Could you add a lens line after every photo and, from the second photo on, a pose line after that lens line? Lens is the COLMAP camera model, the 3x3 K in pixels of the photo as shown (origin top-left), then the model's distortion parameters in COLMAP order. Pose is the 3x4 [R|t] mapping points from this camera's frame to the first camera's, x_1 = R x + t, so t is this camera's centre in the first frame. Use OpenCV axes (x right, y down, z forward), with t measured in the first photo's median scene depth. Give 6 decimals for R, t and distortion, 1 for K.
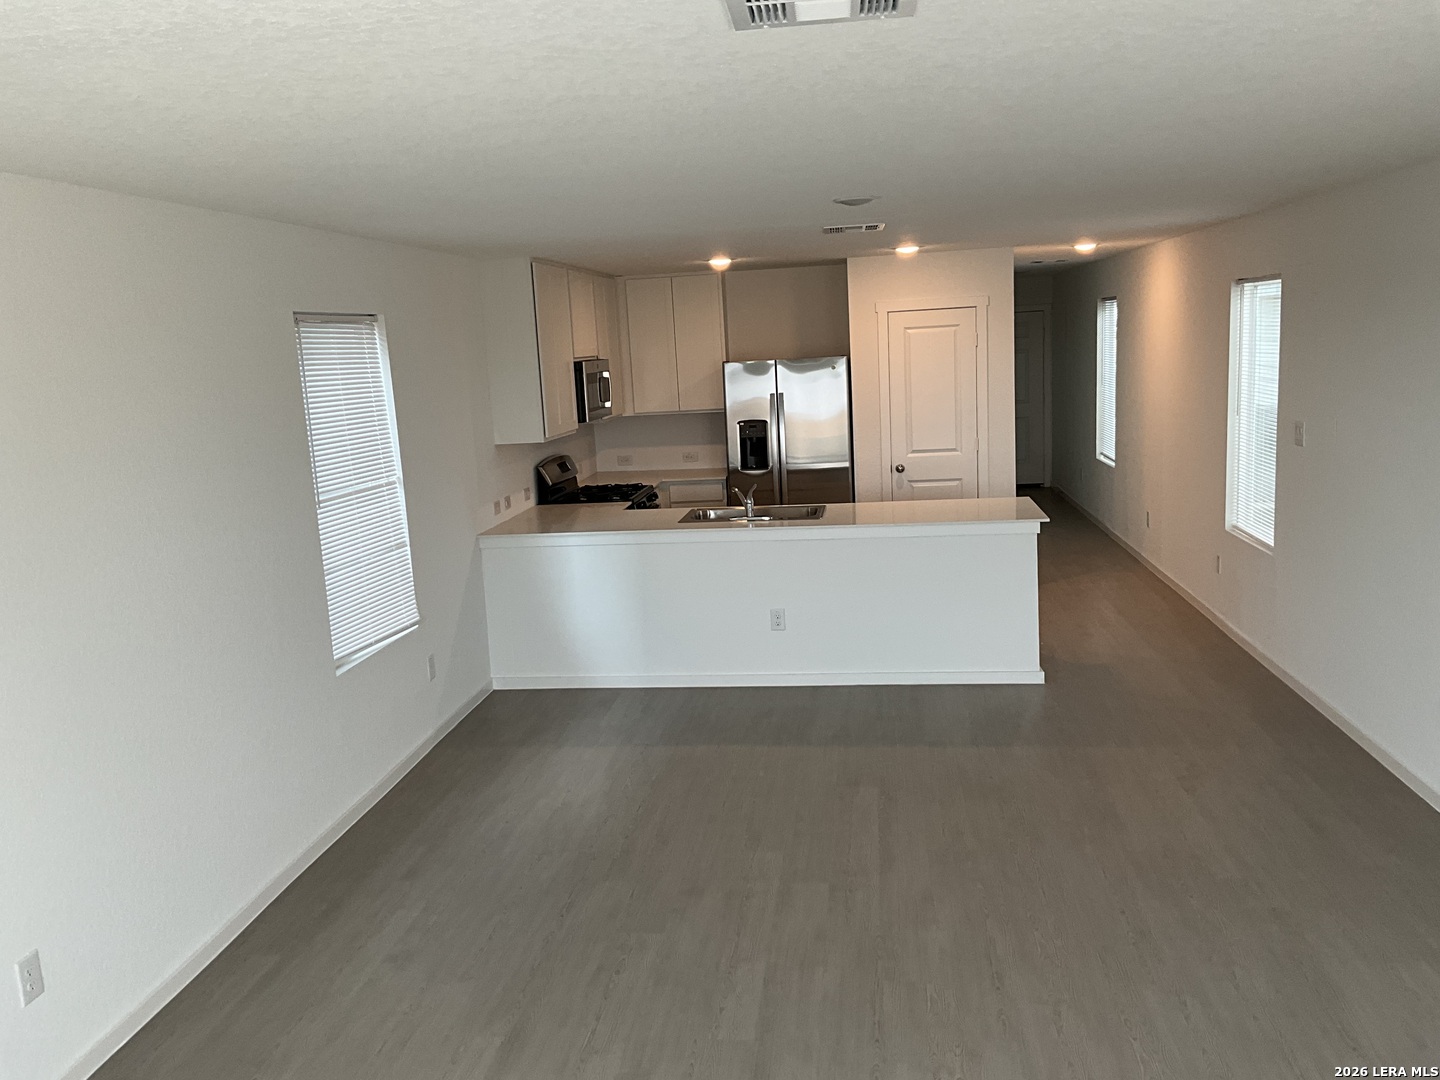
lens RADIAL K [[1193.5, 0, 720.0], [0, 1193.5, 540.0], [0, 0, 1]] dist [0.104417, -0.183595]
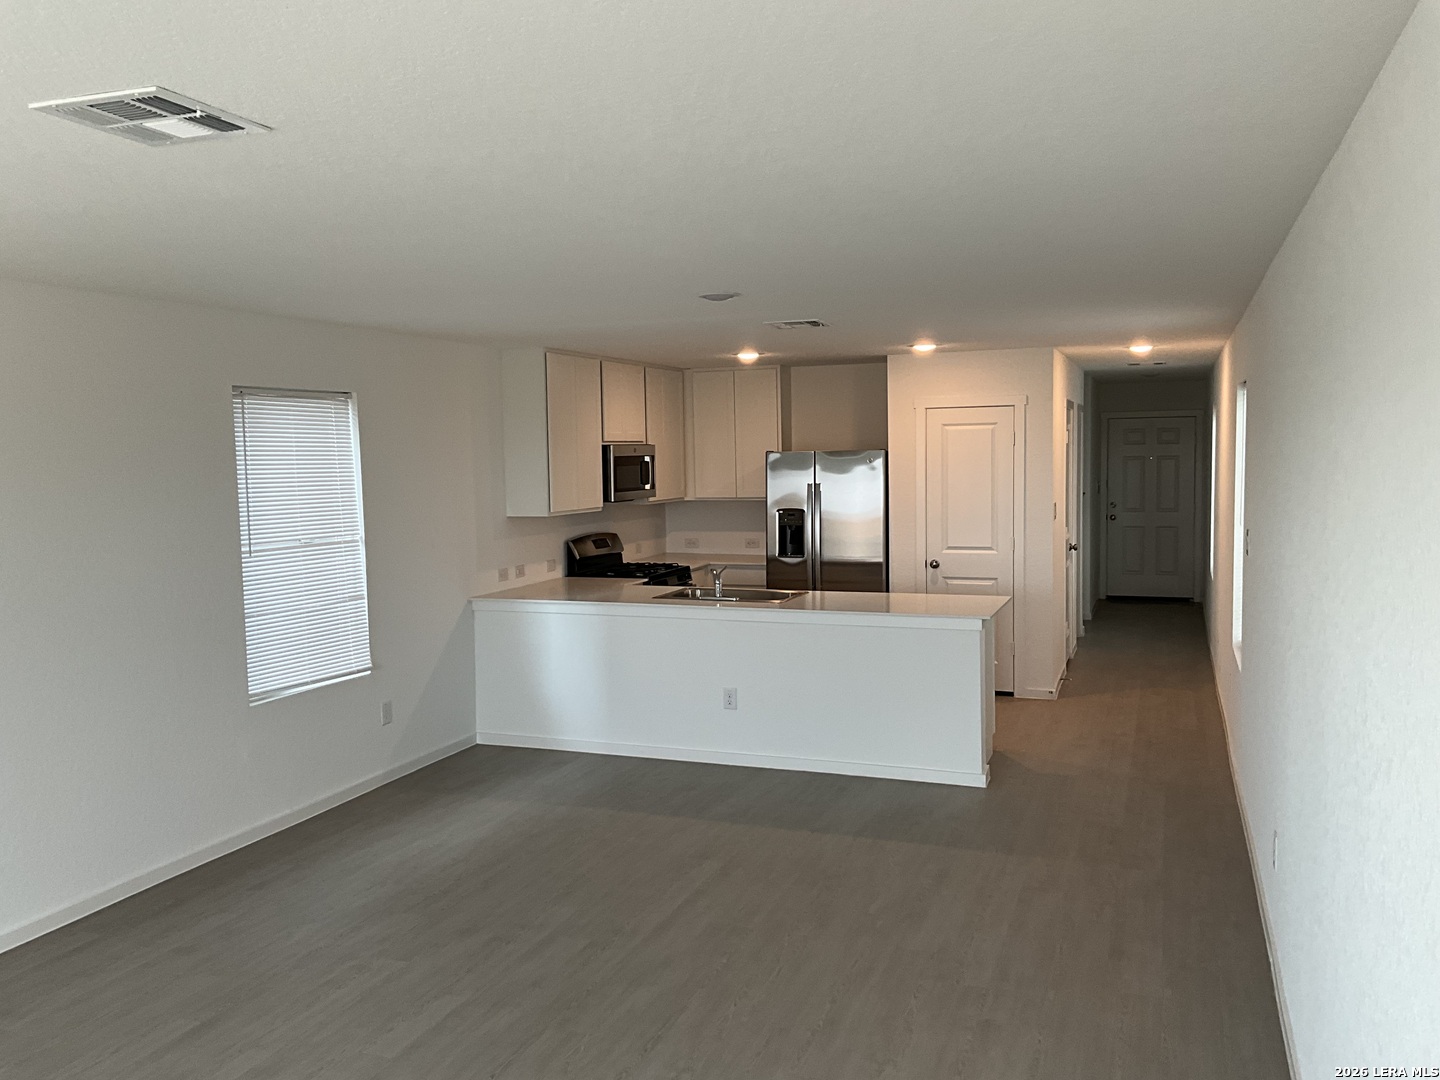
lens RADIAL K [[1193.5, 0, 720.0], [0, 1193.5, 540.0], [0, 0, 1]] dist [0.104417, -0.183595]
pose [[0.971267, 0.053093, -0.231993, 0.226079], [-0.071894, 0.994712, -0.073348, 0.006297], [0.226872, 0.087919, 0.969948, -0.004711]]
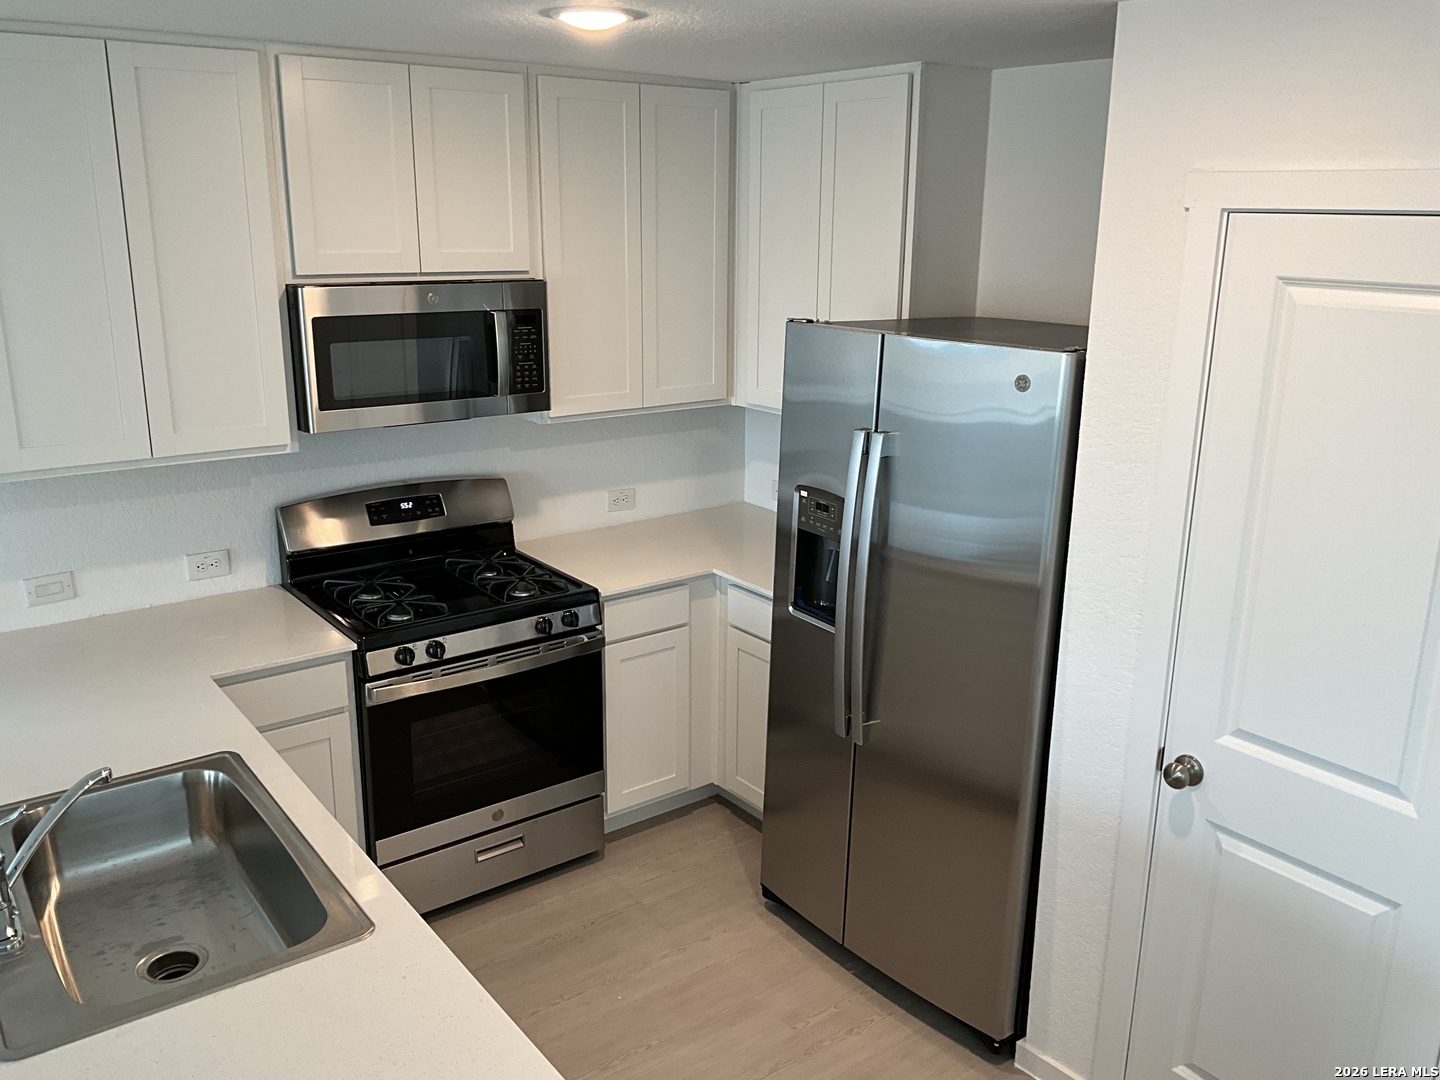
lens RADIAL K [[1193.5, 0, 720.0], [0, 1193.5, 540.0], [0, 0, 1]] dist [0.104417, -0.183595]
pose [[0.692190, 0.251429, -0.676503, 0.278910], [-0.164544, 0.967646, 0.191276, -0.163806], [0.702708, -0.021084, 0.711166, 0.783767]]
